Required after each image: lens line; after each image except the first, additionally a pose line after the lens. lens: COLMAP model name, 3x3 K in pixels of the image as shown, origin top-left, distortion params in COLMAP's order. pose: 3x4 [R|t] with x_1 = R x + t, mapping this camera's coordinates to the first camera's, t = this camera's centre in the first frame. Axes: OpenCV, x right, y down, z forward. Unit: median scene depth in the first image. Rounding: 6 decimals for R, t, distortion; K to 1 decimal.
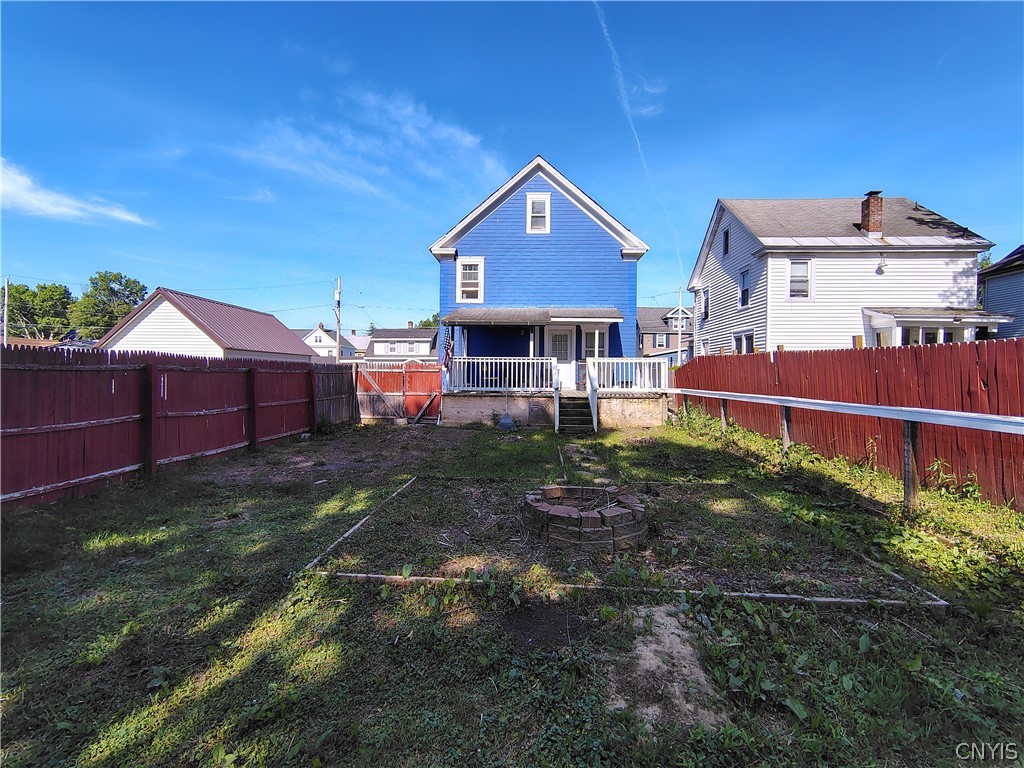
lens RADIAL K [[475.6, 0, 512.0], [0, 475.6, 384.0], [0, 0, 1]] dist [0.000830, 0.000031]
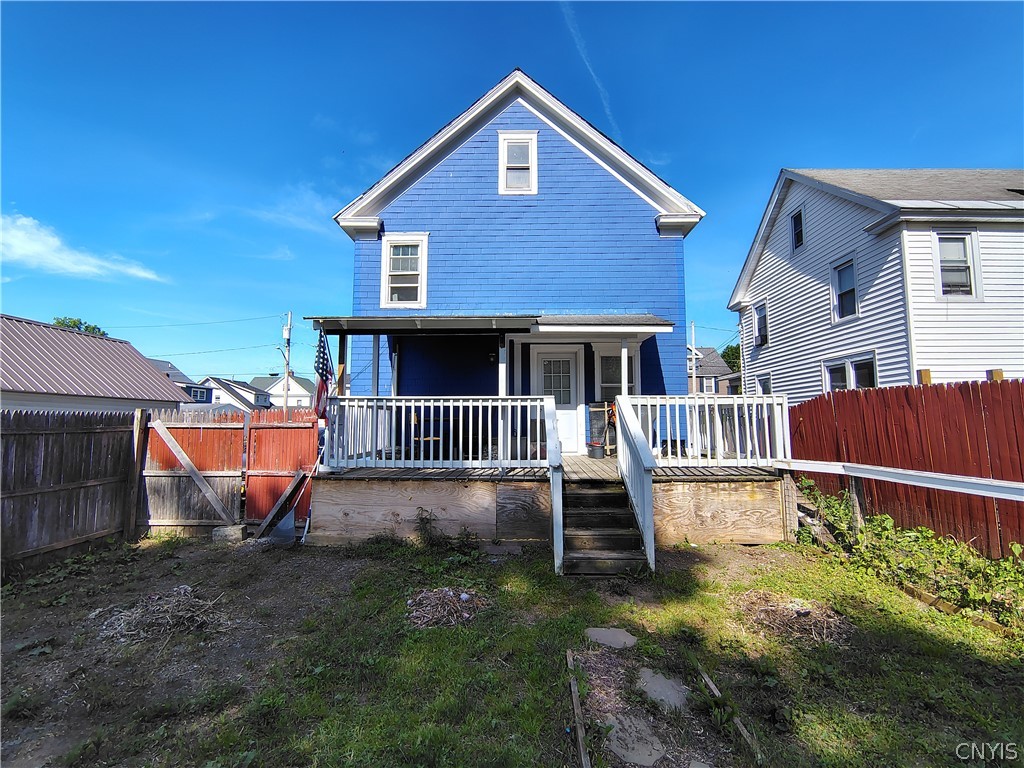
lens RADIAL K [[466.5, 0, 512.0], [0, 466.5, 384.0], [0, 0, 1]] dist [0.056102, 0.000076]
pose [[0.999754, -0.013850, -0.017337, 0.054854], [0.012031, 0.994822, -0.100915, -0.015667], [0.018645, 0.100682, 0.994744, 0.432057]]
